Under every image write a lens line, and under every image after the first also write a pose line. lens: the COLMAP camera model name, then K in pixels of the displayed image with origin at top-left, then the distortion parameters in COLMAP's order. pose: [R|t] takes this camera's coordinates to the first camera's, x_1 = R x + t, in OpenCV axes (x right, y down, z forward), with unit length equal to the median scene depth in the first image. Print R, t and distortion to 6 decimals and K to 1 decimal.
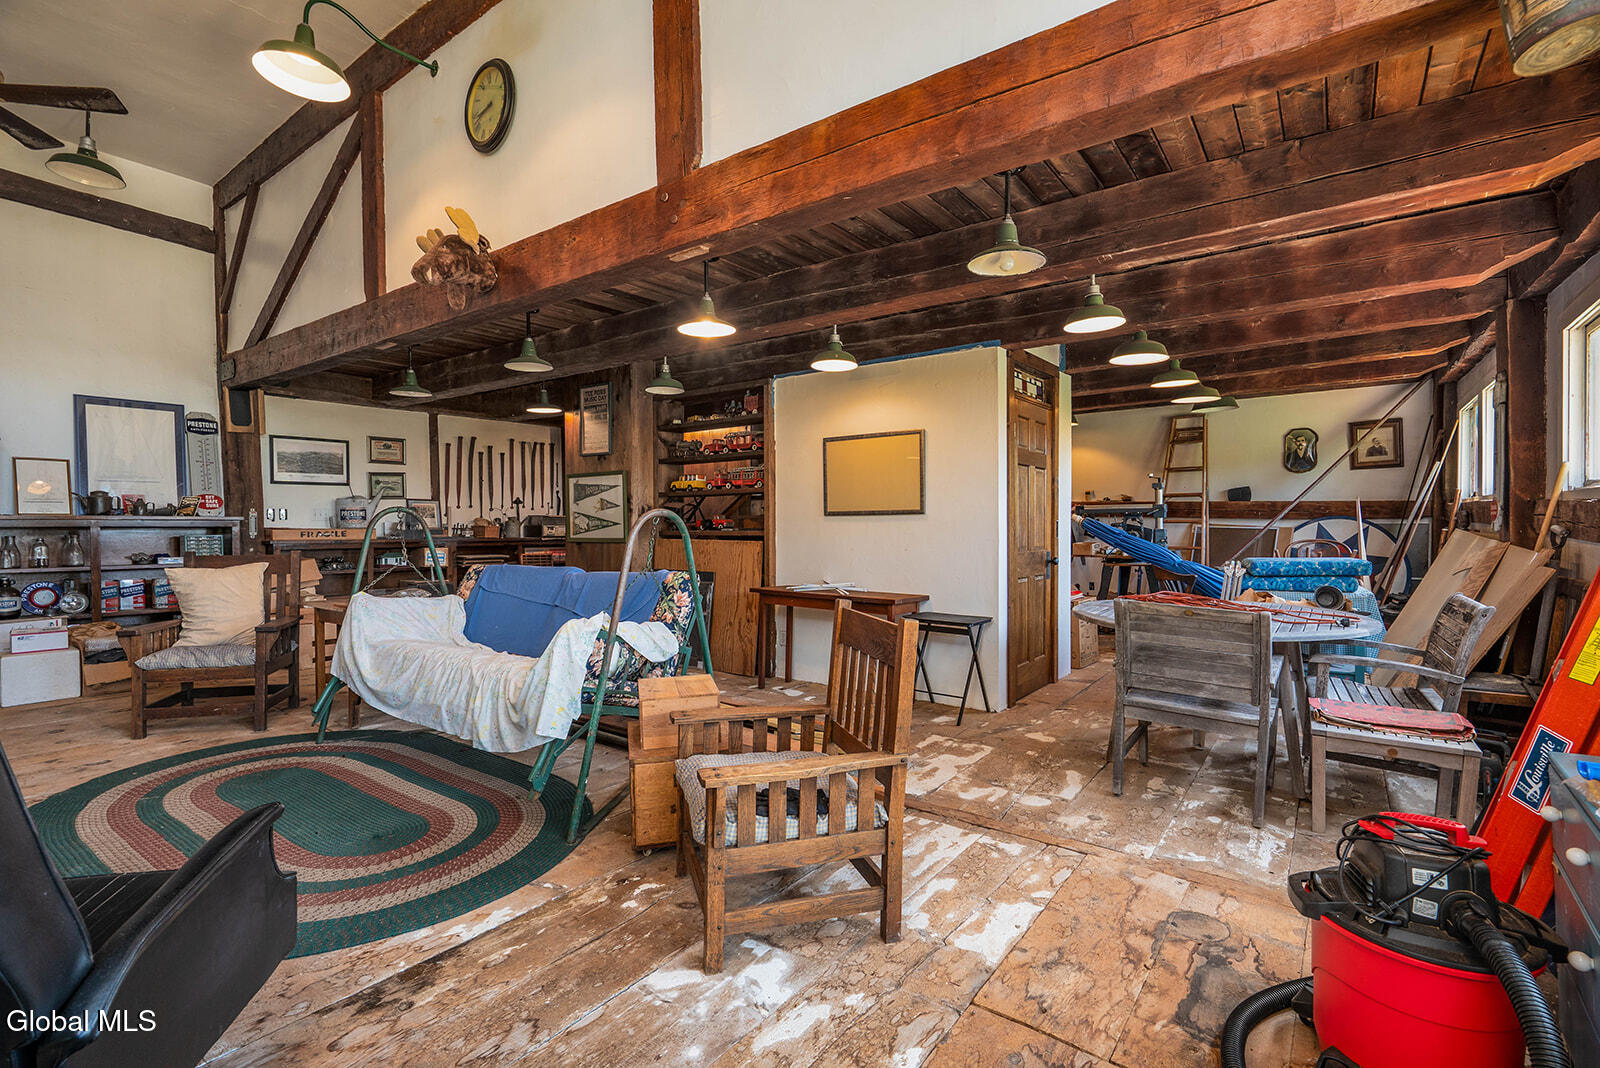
lens RADIAL K [[731.4, 0, 807.1], [0, 731.4, 527.3], [0, 0, 1]] dist [-0.012261, 0.001599]
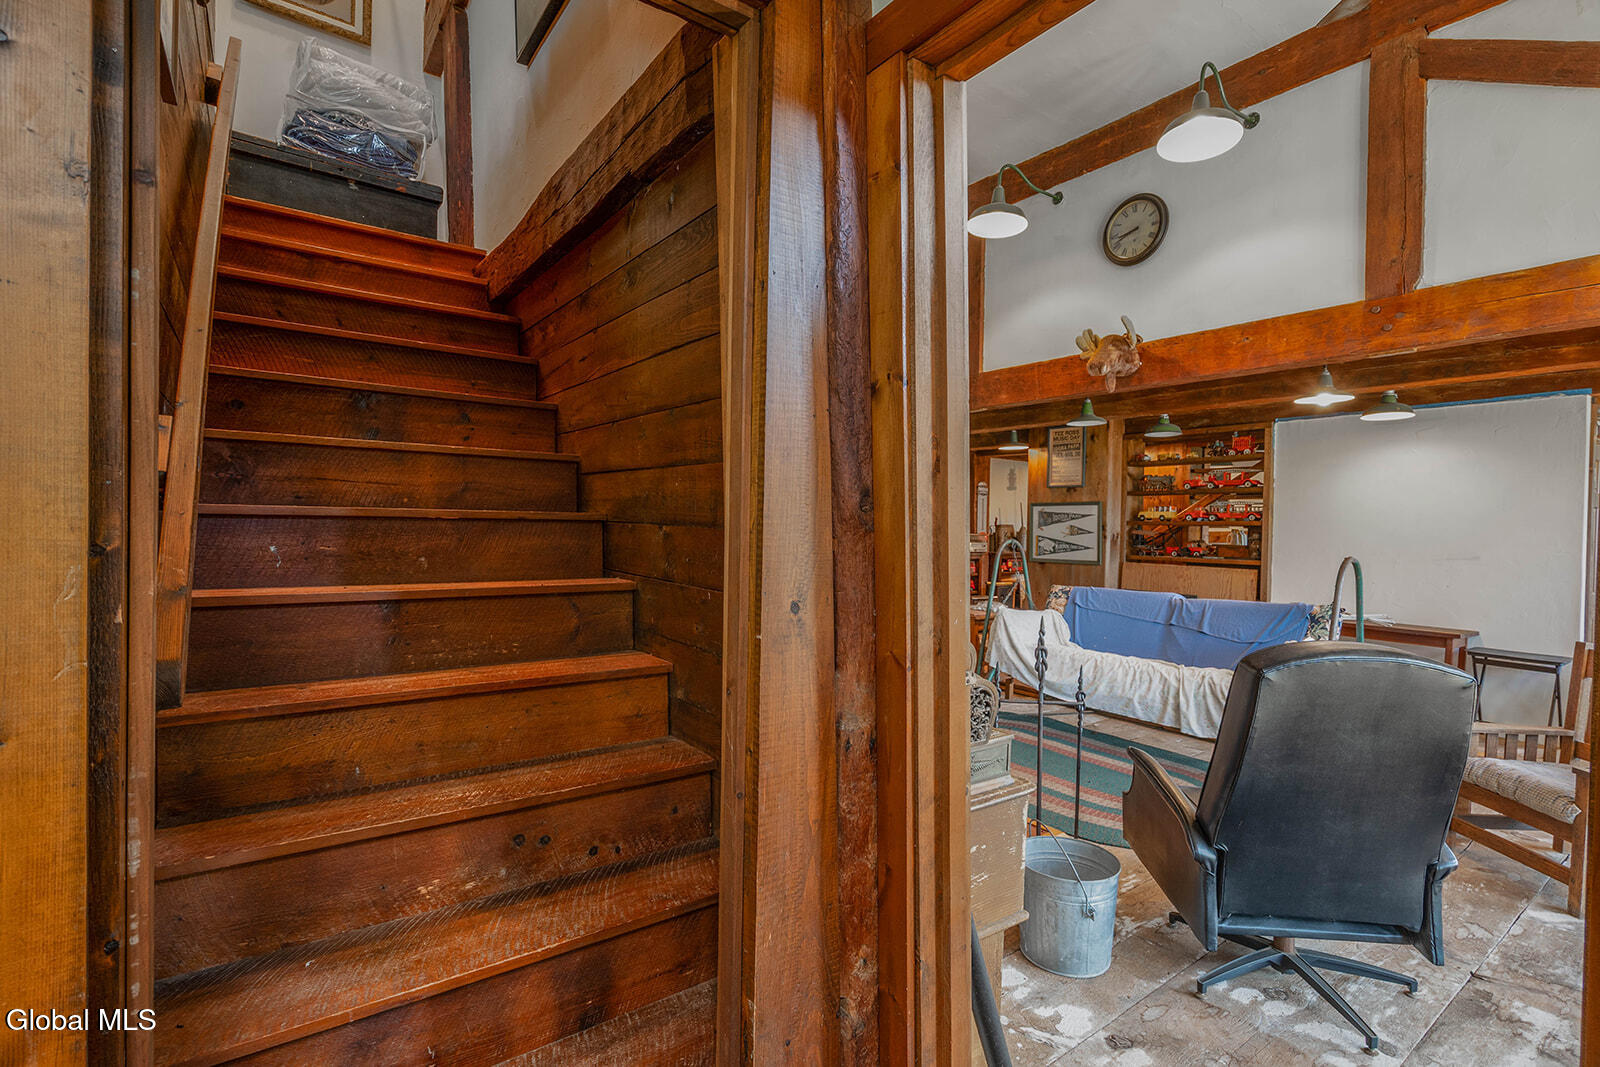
lens RADIAL K [[731.4, 0, 786.3], [0, 731.4, 529.3], [0, 0, 1]] dist [-0.012261, 0.001599]
pose [[0.948756, 0.021618, -0.315270, -0.371530], [-0.022183, 0.999752, 0.001797, -0.027265], [0.315230, 0.005289, 0.949000, -0.245738]]
